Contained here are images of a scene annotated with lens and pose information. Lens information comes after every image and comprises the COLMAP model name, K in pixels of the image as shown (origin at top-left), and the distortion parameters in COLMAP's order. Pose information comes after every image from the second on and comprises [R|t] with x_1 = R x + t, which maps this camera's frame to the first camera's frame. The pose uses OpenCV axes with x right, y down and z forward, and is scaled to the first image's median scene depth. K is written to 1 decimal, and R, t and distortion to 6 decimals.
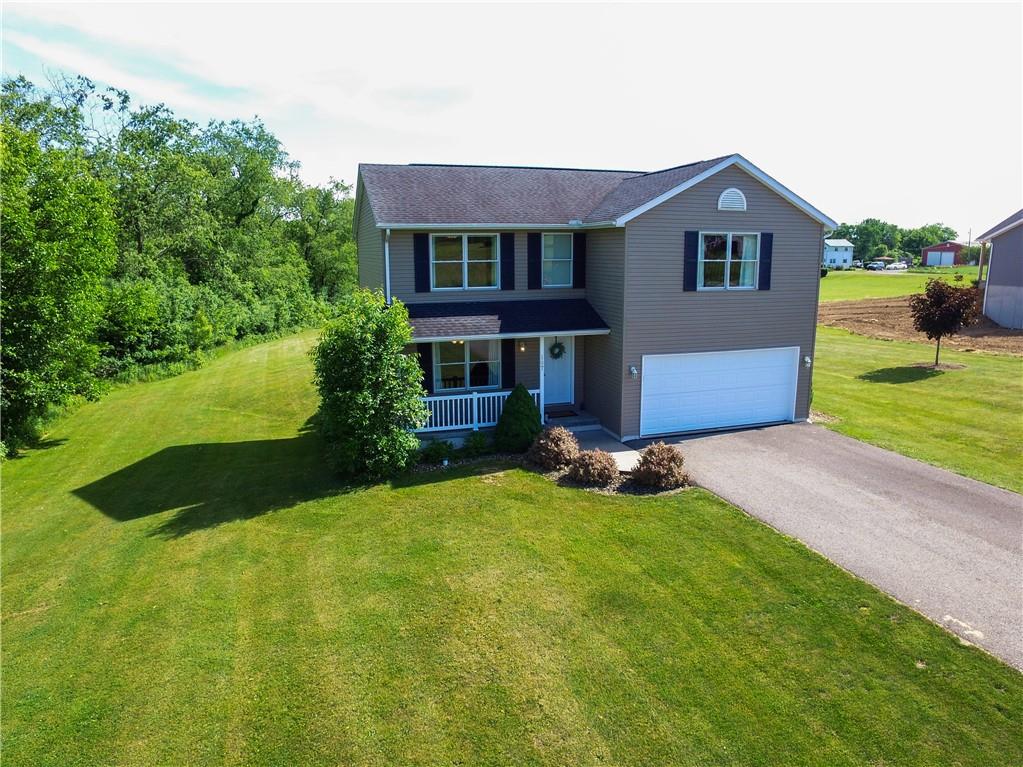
lens RADIAL K [[672.1, 0, 520.0], [0, 672.1, 382.1], [0, 0, 1]] dist [-0.125824, 0.097139]
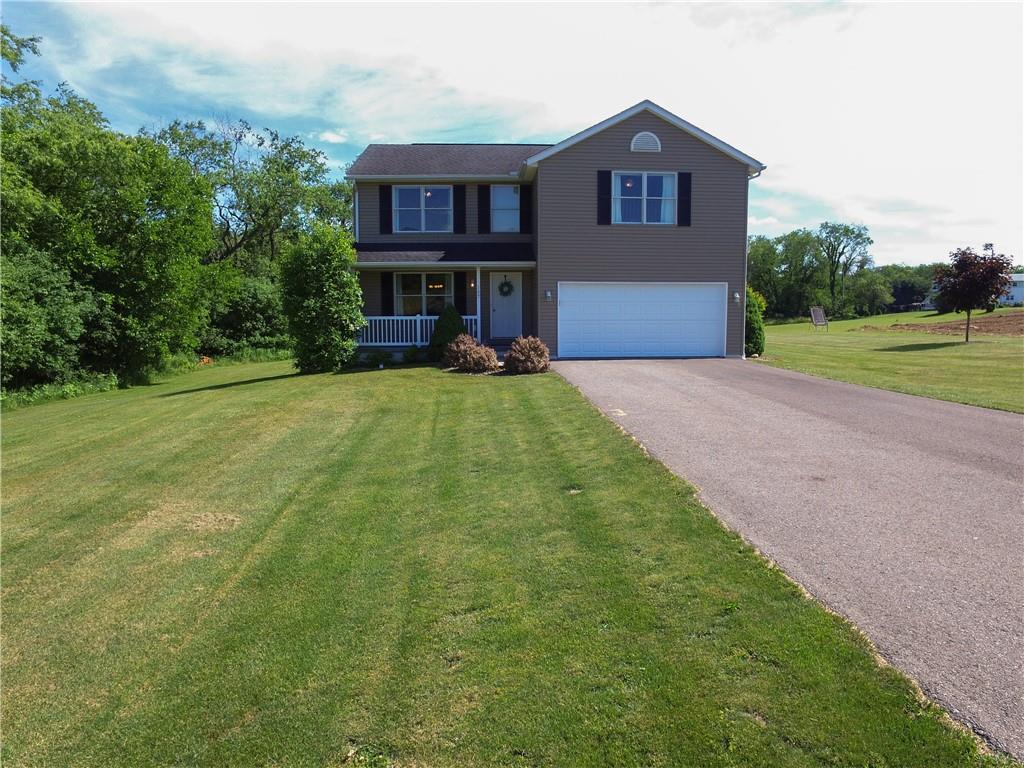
lens RADIAL K [[679.1, 0, 520.0], [0, 679.1, 379.2], [0, 0, 1]] dist [-0.131579, 0.106423]
pose [[0.968375, 0.031813, -0.247462, 0.401689], [-0.051591, 0.995934, -0.073854, 0.206248], [0.244106, 0.084285, 0.966079, -0.088864]]
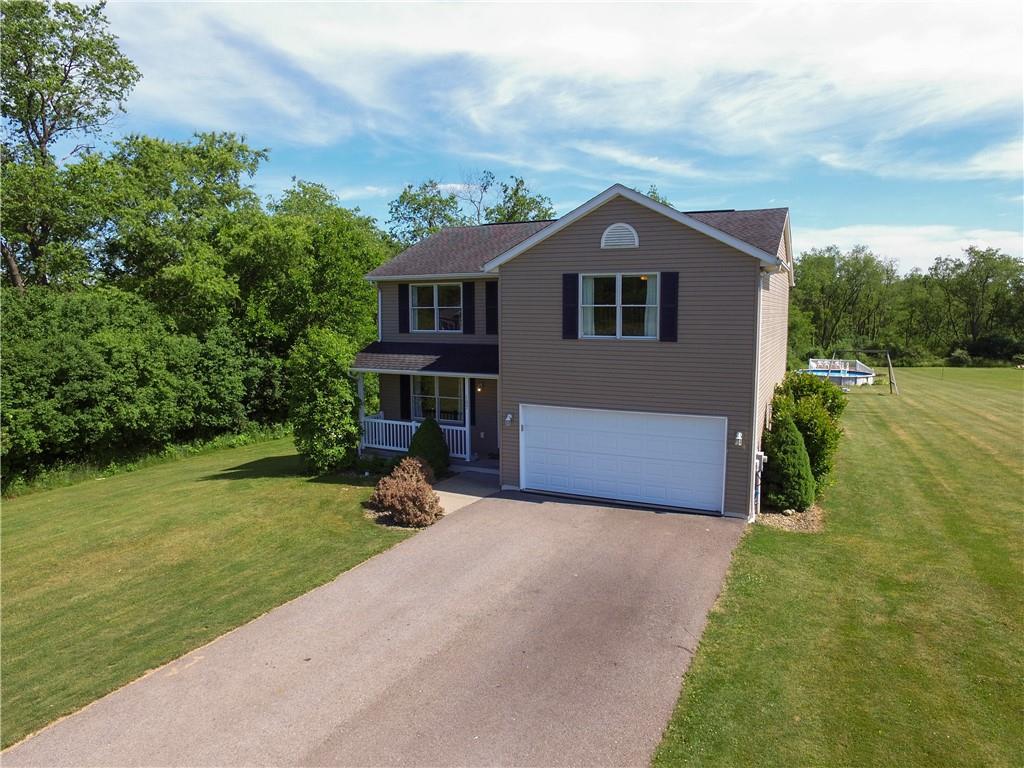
lens RADIAL K [[664.4, 0, 512.0], [0, 664.4, 384.0], [0, 0, 1]] dist [-0.129437, 0.101533]
pose [[0.720344, 0.082288, -0.688718, 0.823990], [-0.137988, 0.990092, -0.026029, -0.040881], [0.679752, 0.113785, 0.724562, 0.292067]]
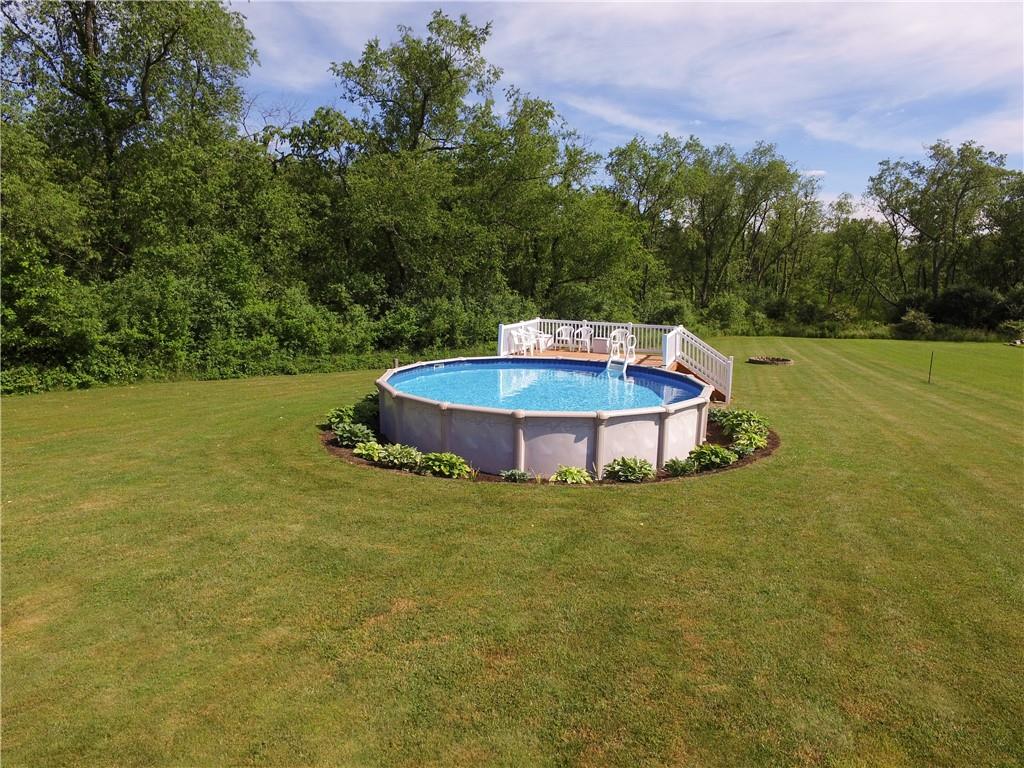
lens RADIAL K [[664.4, 0, 512.0], [0, 664.4, 384.0], [0, 0, 1]] dist [-0.129437, 0.101533]
pose [[0.786213, 0.131794, -0.603738, 0.123274], [-0.148114, 0.988704, 0.022951, -0.451306], [0.599943, 0.071378, 0.796852, 3.362282]]
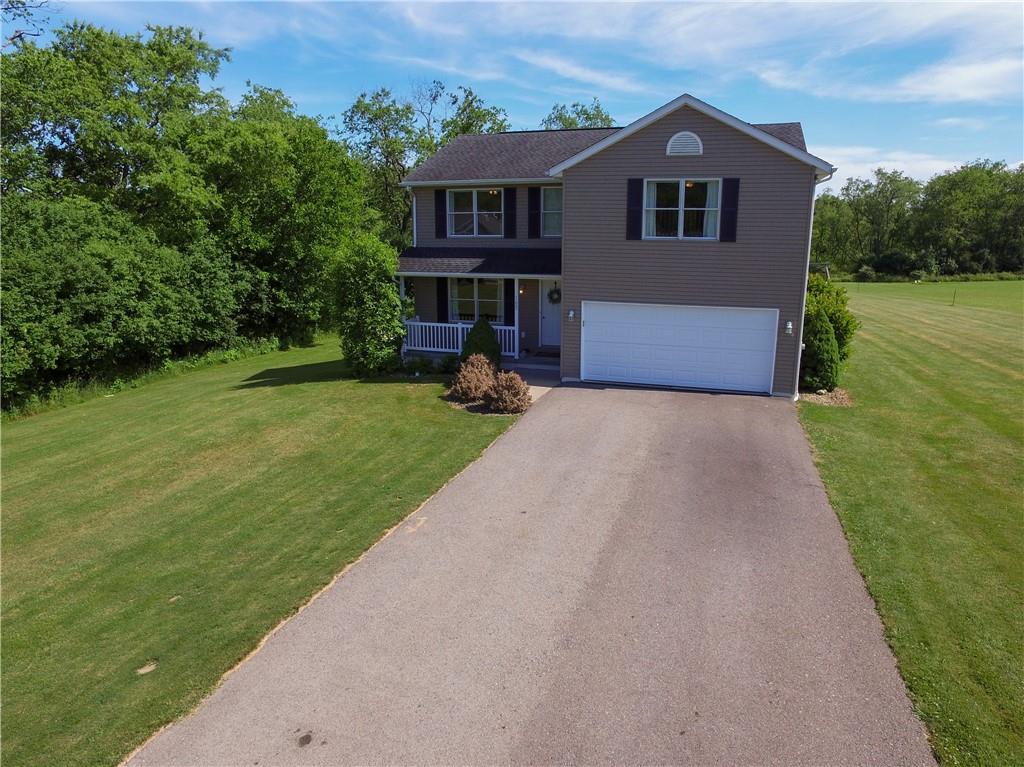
lens RADIAL K [[664.4, 0, 512.0], [0, 664.4, 383.5], [0, 0, 1]] dist [-0.129437, 0.101533]
pose [[0.807148, 0.140569, -0.573369, 0.696000], [-0.119588, 0.990034, 0.074373, 0.023559], [0.578109, 0.008538, 0.815915, 0.098095]]
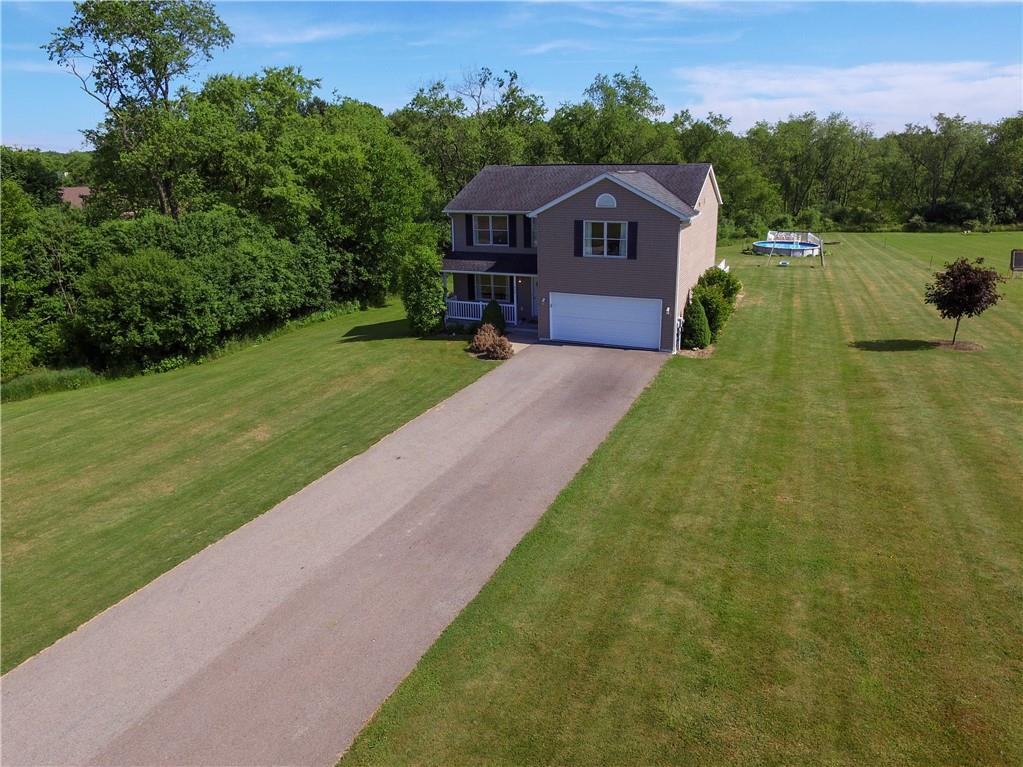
lens RADIAL K [[692.1, 0, 511.5], [0, 692.1, 383.5], [0, 0, 1]] dist [-0.136019, 0.112843]
pose [[0.745261, 0.198846, -0.636432, 1.273607], [-0.116862, 0.978676, 0.168930, -0.097154], [0.656452, -0.051522, 0.752606, -0.409156]]
